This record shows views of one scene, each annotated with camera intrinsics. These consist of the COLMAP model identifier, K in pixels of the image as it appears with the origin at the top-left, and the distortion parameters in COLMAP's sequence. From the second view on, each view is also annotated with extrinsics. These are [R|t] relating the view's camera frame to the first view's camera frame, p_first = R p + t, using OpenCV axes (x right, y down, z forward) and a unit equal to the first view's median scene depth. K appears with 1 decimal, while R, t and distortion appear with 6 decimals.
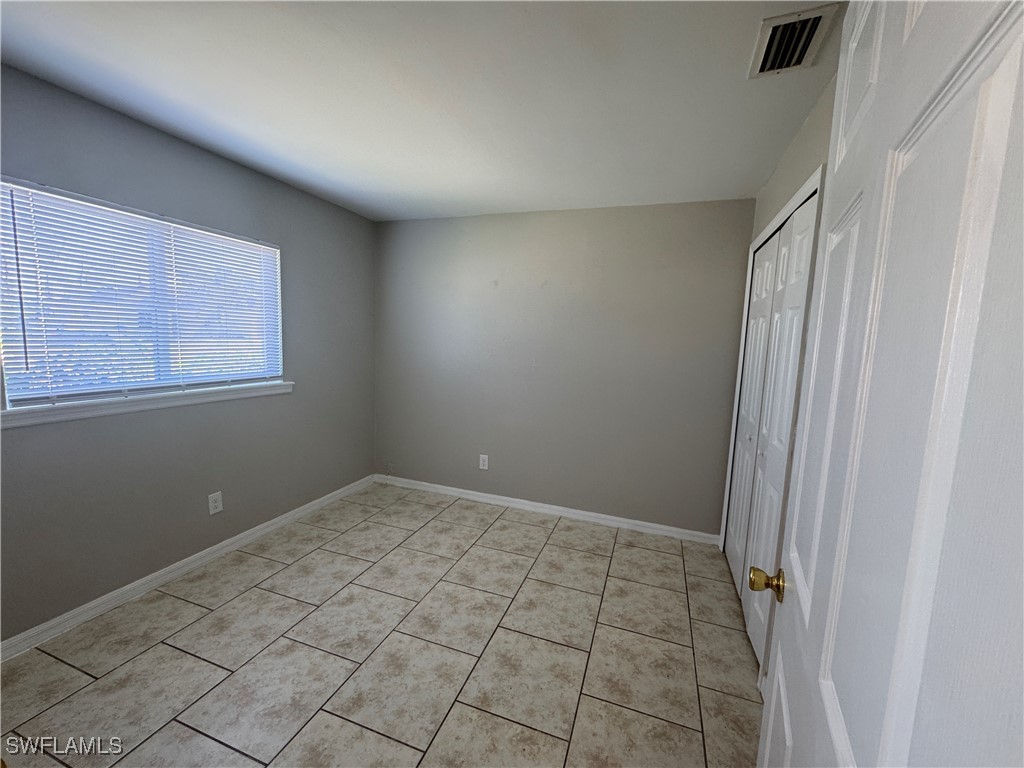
lens RADIAL K [[410.2, 0, 512.0], [0, 410.2, 384.0], [0, 0, 1]] dist [0.000842, 0.000826]
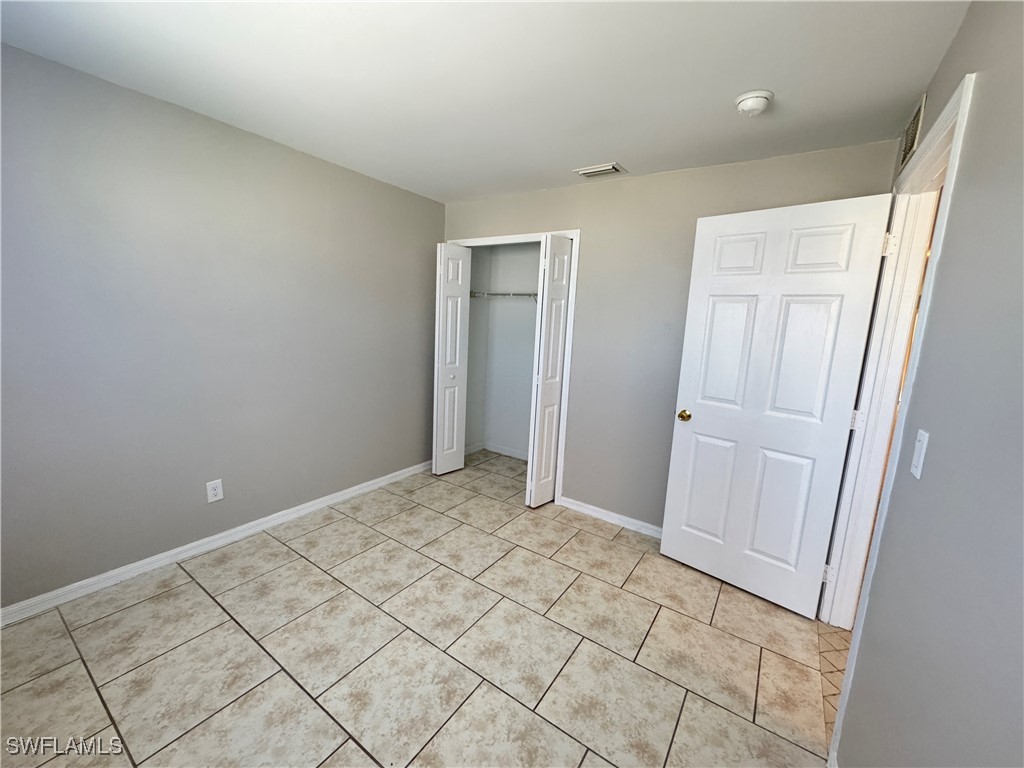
lens RADIAL K [[410.2, 0, 512.0], [0, 410.2, 384.0], [0, 0, 1]] dist [0.000842, 0.000826]
pose [[0.257924, -0.181341, 0.948995, -0.801564], [0.063161, 0.983292, 0.170728, -0.100849], [-0.964098, 0.015904, 0.265068, 0.484603]]
